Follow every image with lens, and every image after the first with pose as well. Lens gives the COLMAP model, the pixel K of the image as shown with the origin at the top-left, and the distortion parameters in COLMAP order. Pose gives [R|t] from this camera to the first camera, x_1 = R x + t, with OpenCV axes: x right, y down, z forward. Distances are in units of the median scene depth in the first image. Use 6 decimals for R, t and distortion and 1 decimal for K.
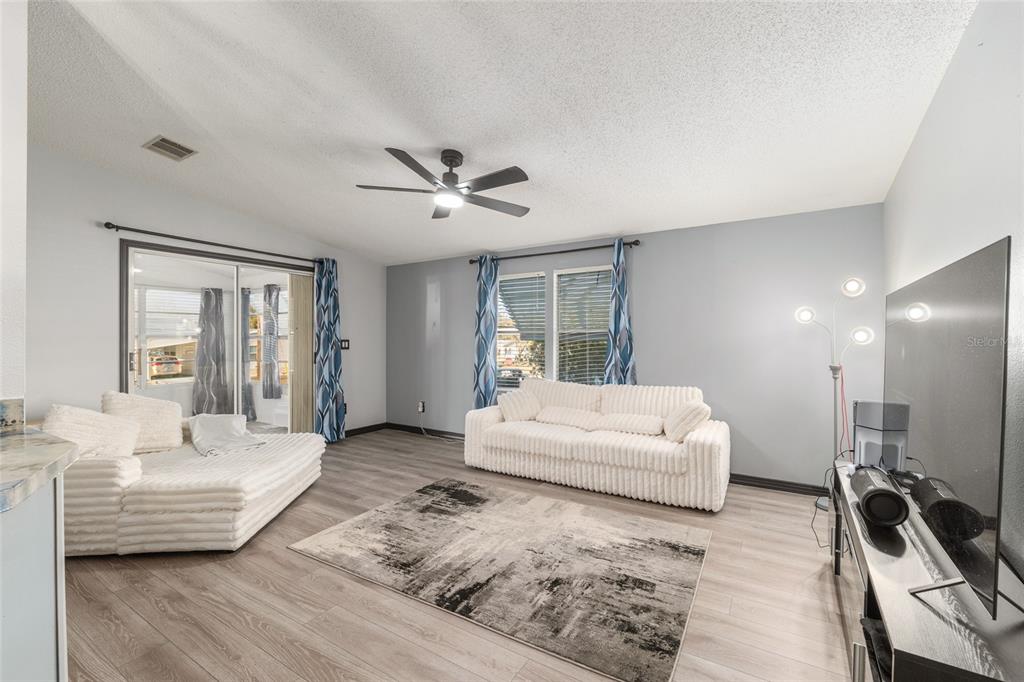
lens RADIAL K [[437.1, 0, 511.4], [0, 437.1, 342.8], [0, 0, 1]] dist [-0.002762, 0.000356]
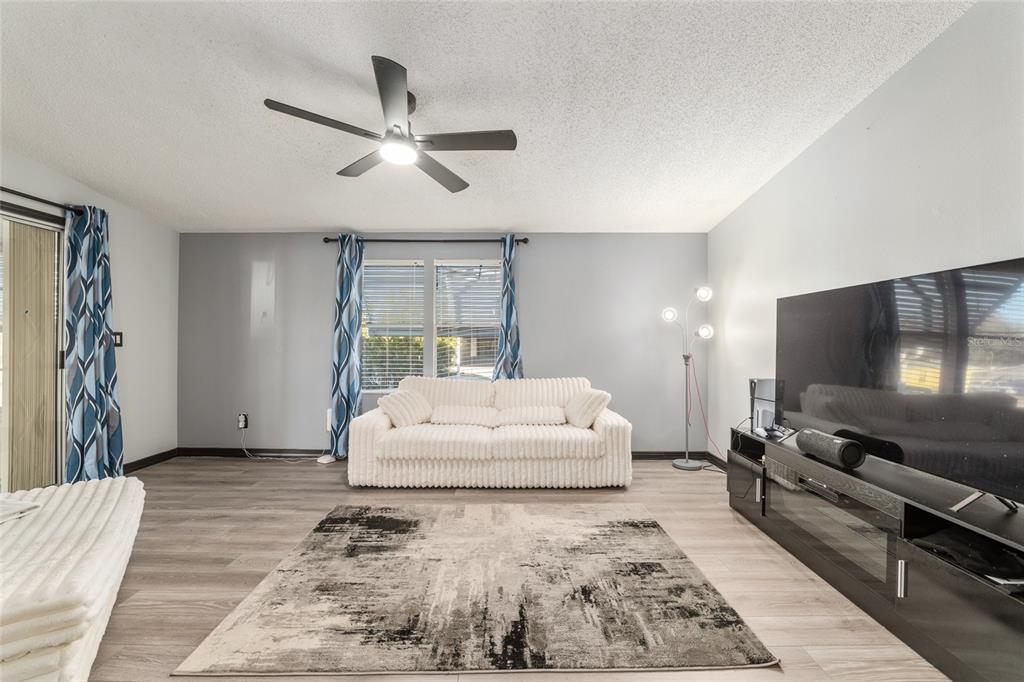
lens RADIAL K [[418.5, 0, 511.1], [0, 418.5, 341.1], [0, 0, 1]] dist [-0.013242, 0.001413]
pose [[0.849685, 0.002501, 0.527284, -0.348043], [0.000914, 0.999980, -0.006214, 0.019180], [-0.527289, 0.005762, 0.849666, 0.236488]]
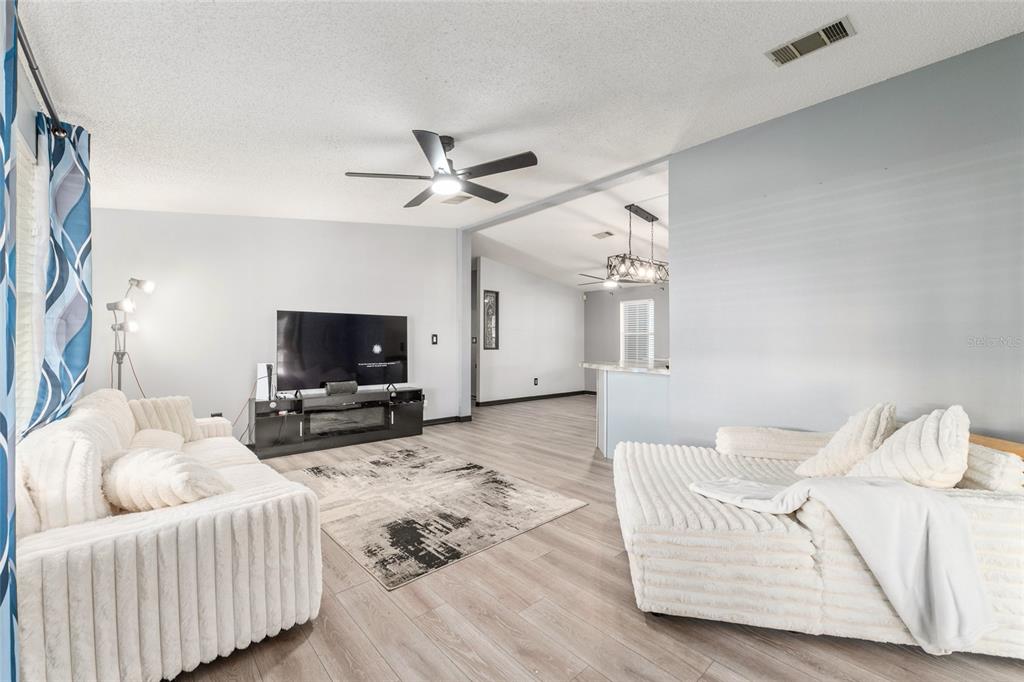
lens RADIAL K [[418.5, 0, 510.1], [0, 418.5, 341.5], [0, 0, 1]] dist [-0.013242, 0.001413]
pose [[-0.959455, -0.001688, 0.281858, -0.522617], [-0.000185, 0.999986, 0.005357, 0.020550], [-0.281863, 0.005088, -0.959441, 1.775263]]
